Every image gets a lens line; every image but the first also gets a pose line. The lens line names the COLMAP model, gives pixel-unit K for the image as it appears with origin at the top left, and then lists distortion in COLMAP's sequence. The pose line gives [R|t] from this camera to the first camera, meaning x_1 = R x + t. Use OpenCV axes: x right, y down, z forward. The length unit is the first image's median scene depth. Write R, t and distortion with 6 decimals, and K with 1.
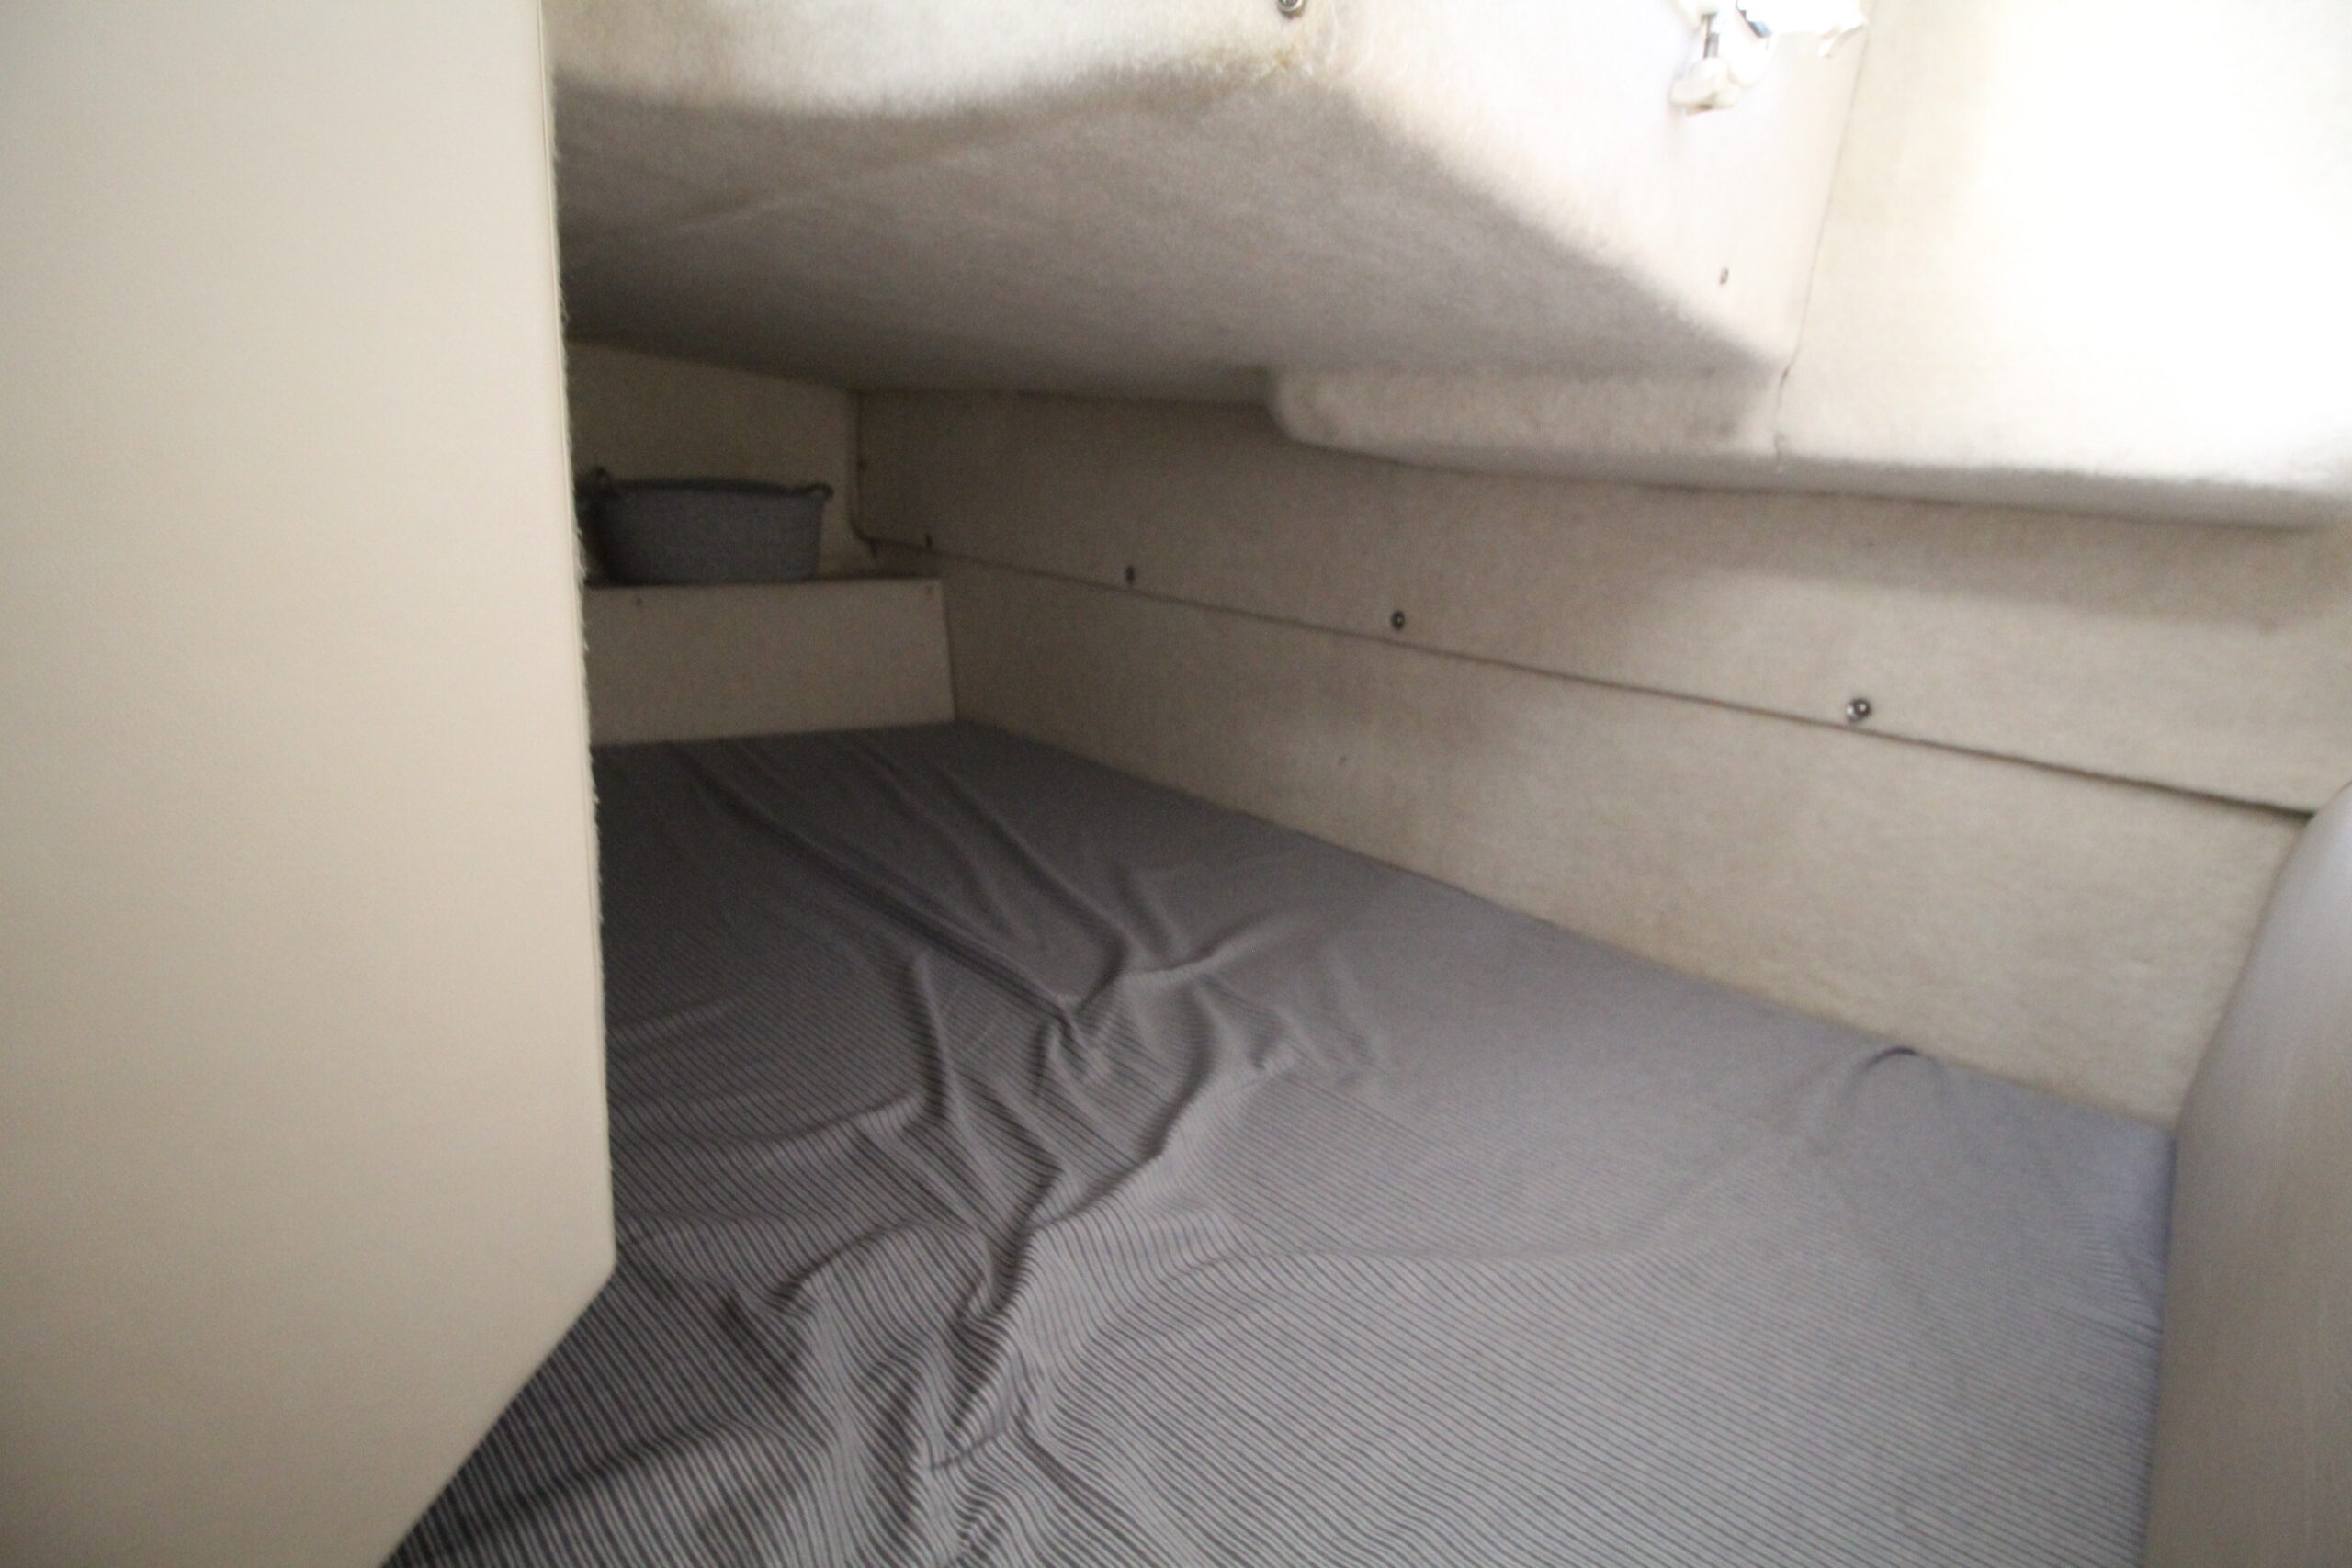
lens RADIAL K [[1080.3, 0, 1173.0], [0, 1080.3, 786.3], [0, 0, 1]] dist [-0.011848, -0.006714]
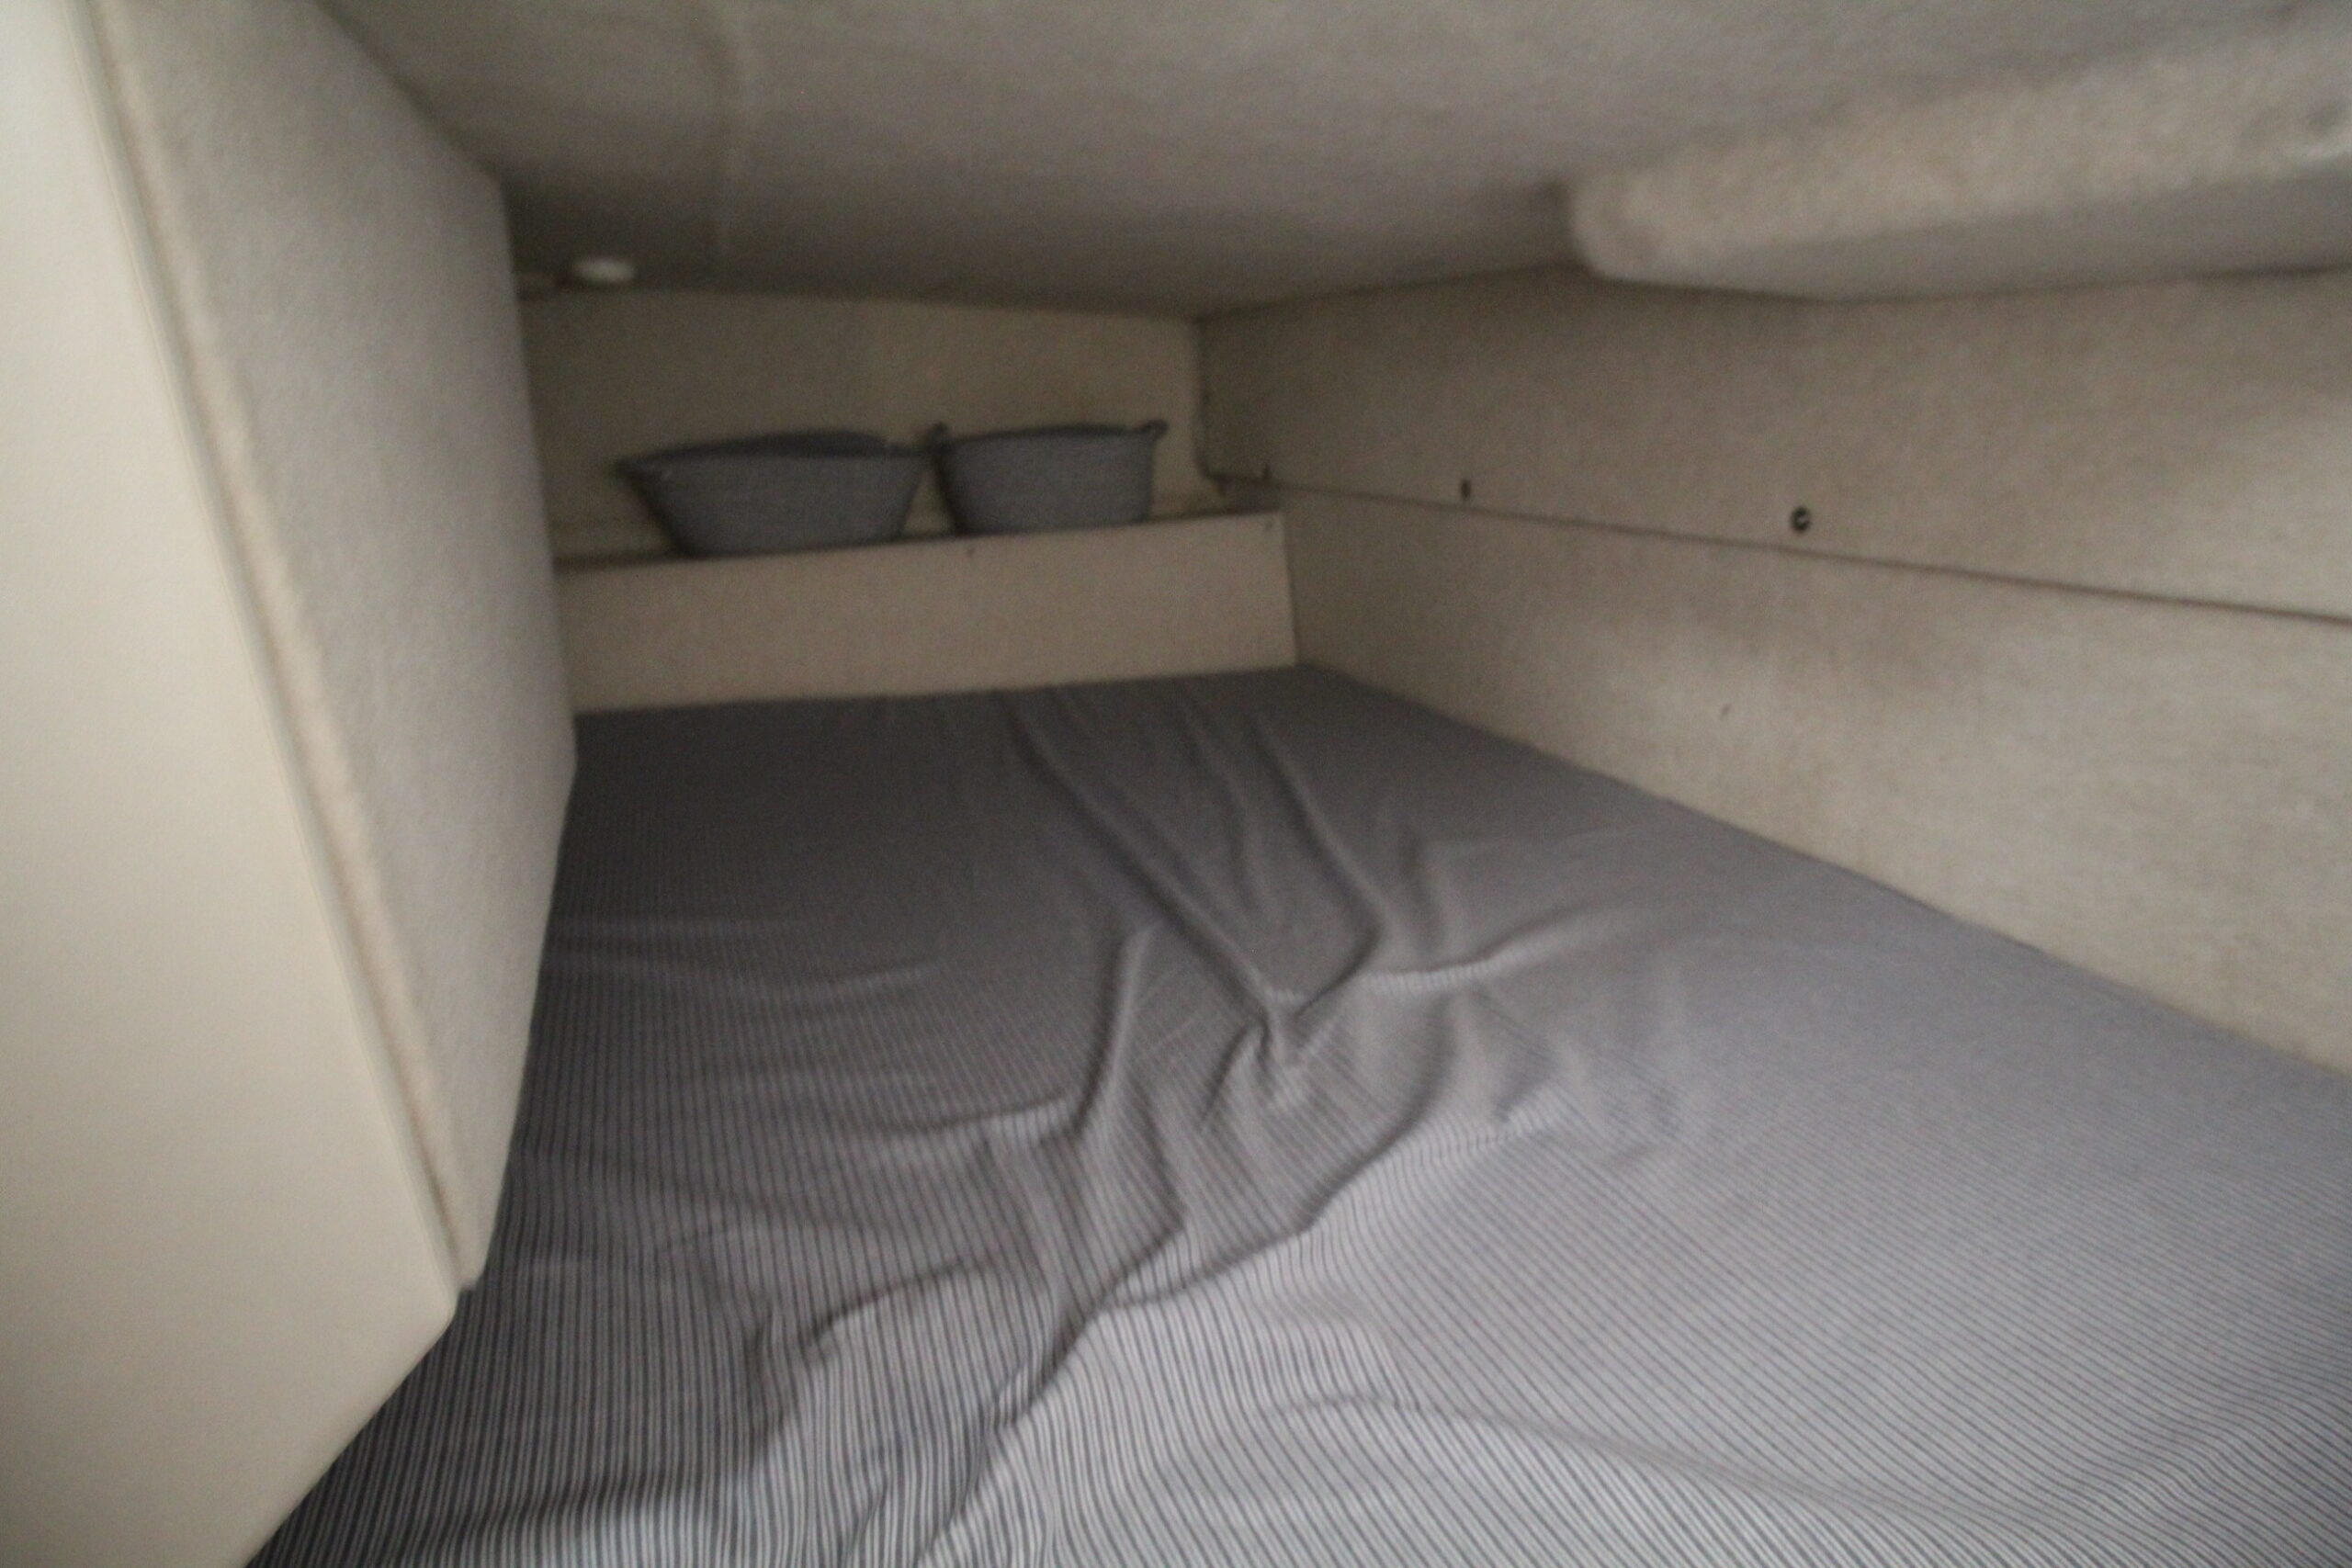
lens RADIAL K [[1080.3, 0, 1183.9], [0, 1080.3, 771.3], [0, 0, 1]] dist [-0.011848, -0.006714]
pose [[0.920222, 0.024958, -0.390600, 0.150282], [-0.010743, 0.999199, 0.038537, -0.008881], [0.391249, -0.031267, 0.919753, 0.210317]]
